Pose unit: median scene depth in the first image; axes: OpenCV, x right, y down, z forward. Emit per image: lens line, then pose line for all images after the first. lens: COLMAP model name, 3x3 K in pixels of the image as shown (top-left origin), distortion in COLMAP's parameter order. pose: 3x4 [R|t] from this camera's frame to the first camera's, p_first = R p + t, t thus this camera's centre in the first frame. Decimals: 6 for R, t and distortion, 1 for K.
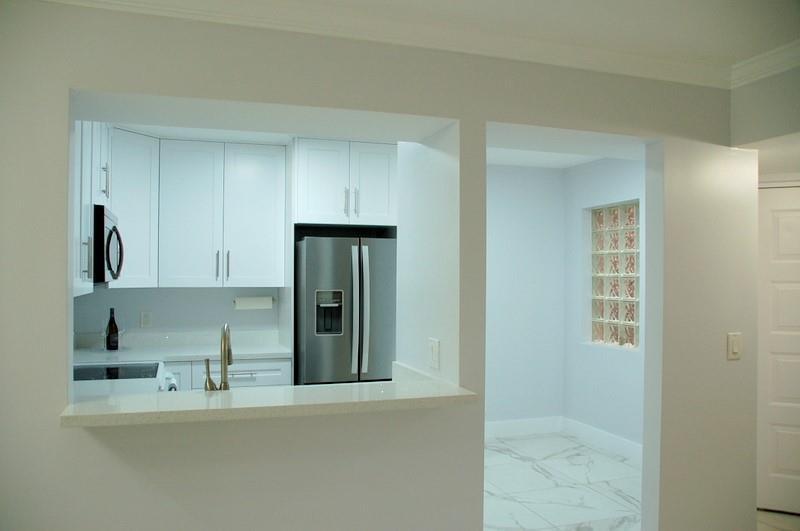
lens RADIAL K [[631.9, 0, 400.0], [0, 631.9, 265.5], [0, 0, 1]] dist [-0.136176, 0.137098]
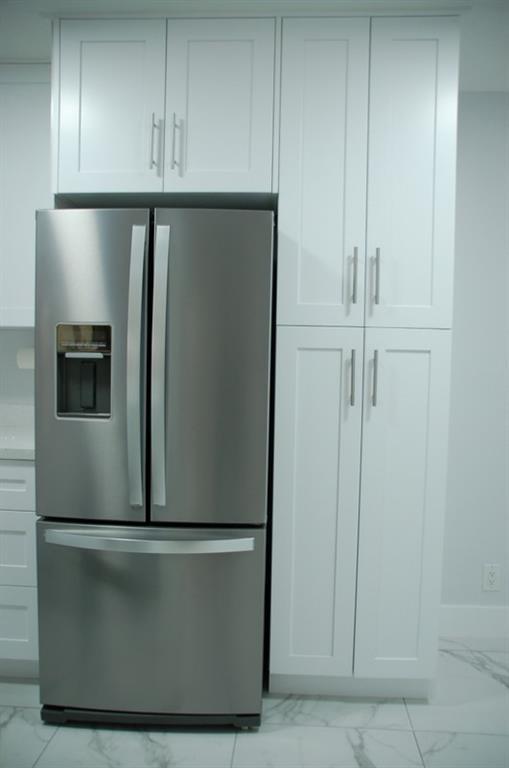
lens RADIAL K [[606.7, 0, 254.5], [0, 606.7, 384.0], [0, 0, 1]] dist [-0.136176, 0.137098]
pose [[0.921934, 0.034175, -0.385837, 0.140870], [-0.011348, 0.998056, 0.061288, 0.044579], [0.387181, -0.052125, 0.920529, 0.514782]]
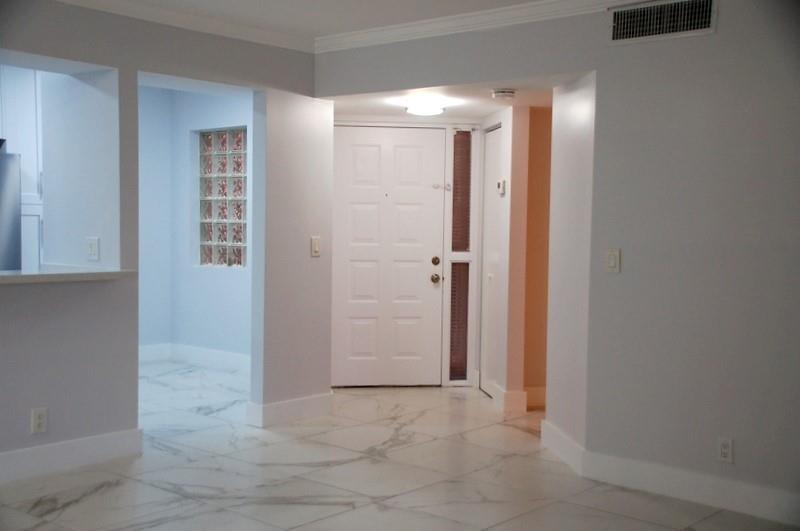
lens RADIAL K [[889.8, 0, 400.0], [0, 889.8, 265.5], [0, 0, 1]] dist [0.001337, 0.000179]
pose [[0.857248, -0.022828, 0.514397, -0.170026], [-0.016163, 0.997332, 0.071194, 0.017566], [-0.514650, -0.069345, 0.854591, -0.431115]]
